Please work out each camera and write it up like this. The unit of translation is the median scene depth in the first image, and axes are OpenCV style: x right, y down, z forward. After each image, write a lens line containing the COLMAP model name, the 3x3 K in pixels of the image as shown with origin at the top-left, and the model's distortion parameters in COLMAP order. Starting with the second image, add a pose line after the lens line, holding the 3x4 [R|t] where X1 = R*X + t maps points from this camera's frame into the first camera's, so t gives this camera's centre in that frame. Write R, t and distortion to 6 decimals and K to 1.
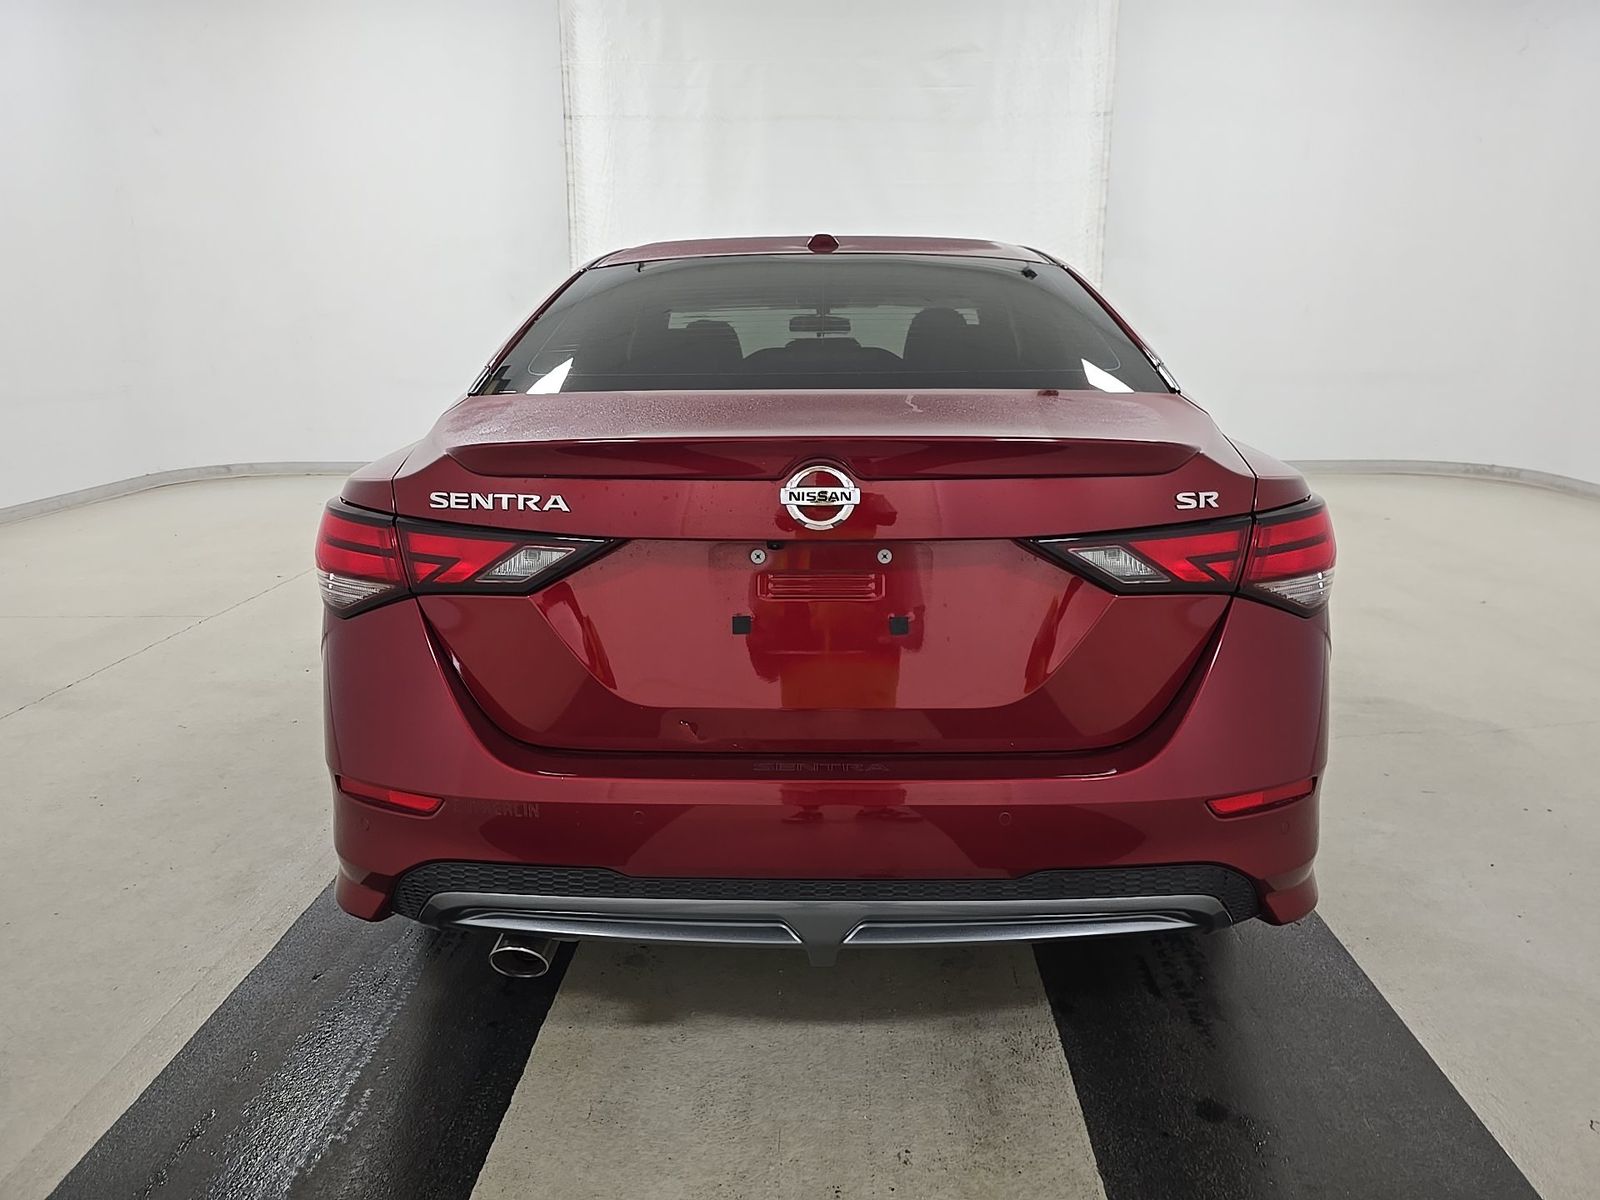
lens RADIAL K [[1140.1, 0, 792.2], [0, 1140.1, 618.7], [0, 0, 1]] dist [0.045327, -0.086135]
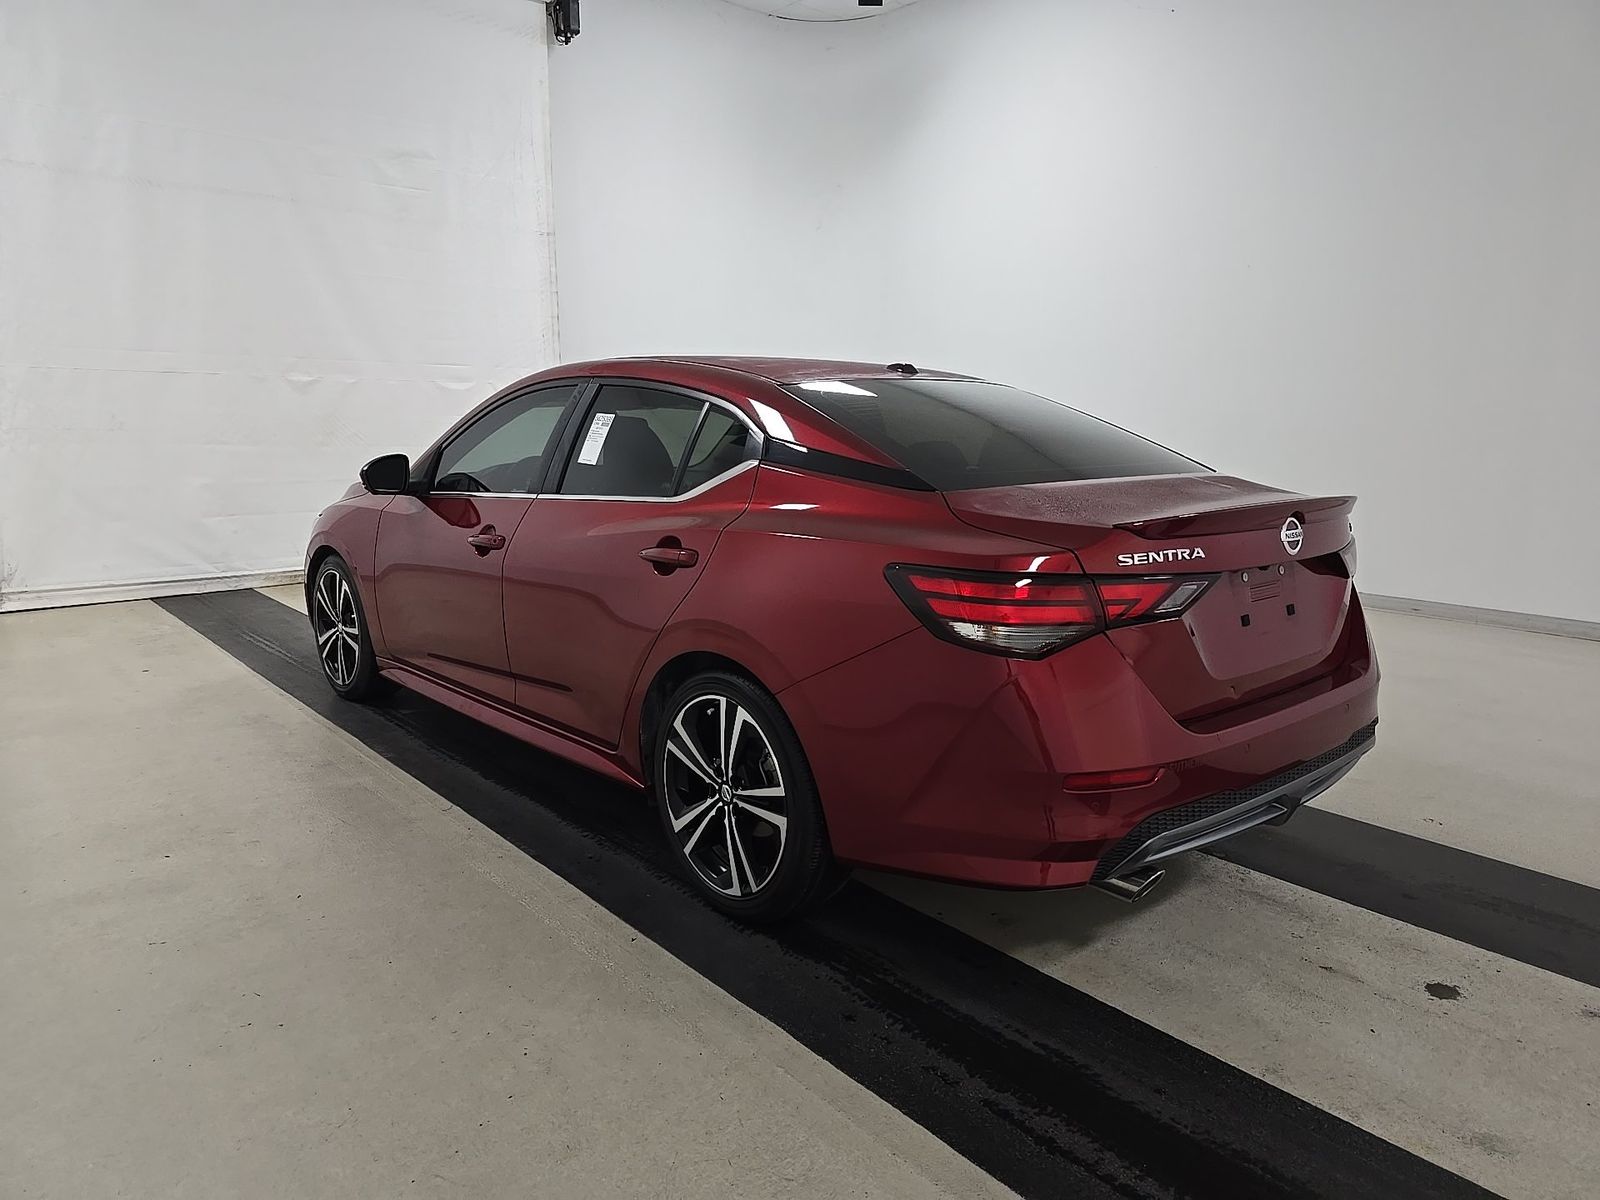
lens RADIAL K [[1184.1, 0, 789.2], [0, 1184.1, 600.4], [0, 0, 1]] dist [0.057463, -0.078391]
pose [[0.690924, -0.102817, 0.715579, -0.434071], [0.167363, 0.985693, -0.019968, -0.024501], [-0.703288, 0.133558, 0.698247, 0.068480]]
